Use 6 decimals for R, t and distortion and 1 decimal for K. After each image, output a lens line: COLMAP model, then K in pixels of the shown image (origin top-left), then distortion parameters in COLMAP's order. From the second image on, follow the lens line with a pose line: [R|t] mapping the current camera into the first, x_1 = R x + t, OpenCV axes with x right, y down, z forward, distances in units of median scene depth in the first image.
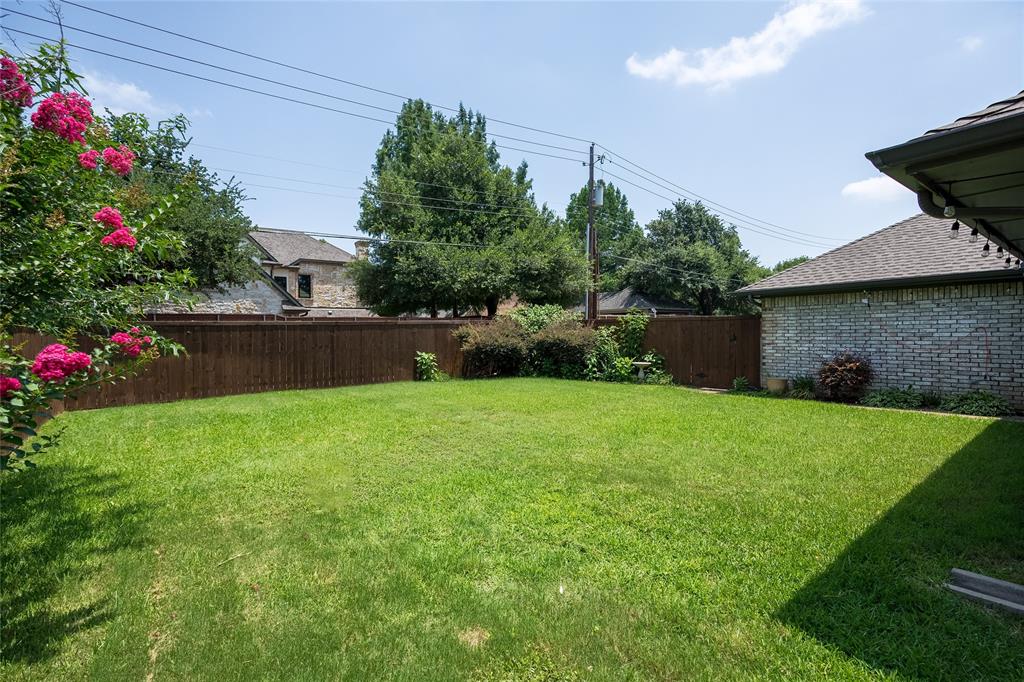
lens RADIAL K [[463.5, 0, 508.4], [0, 463.5, 340.9], [0, 0, 1]] dist [-0.009250, 0.004044]
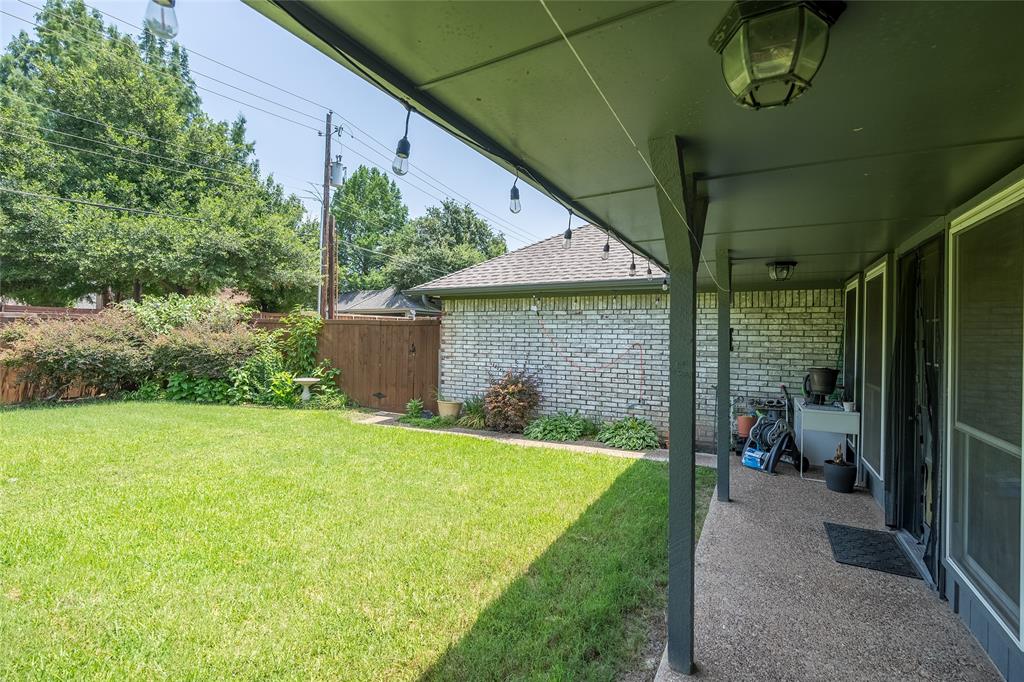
lens RADIAL K [[463.5, 0, 510.4], [0, 463.5, 339.3], [0, 0, 1]] dist [-0.009250, 0.004044]
pose [[0.910301, 0.019044, 0.413508, 0.169596], [-0.017176, 0.999819, -0.008235, -0.010132], [-0.413590, 0.000394, 0.910463, 0.114734]]
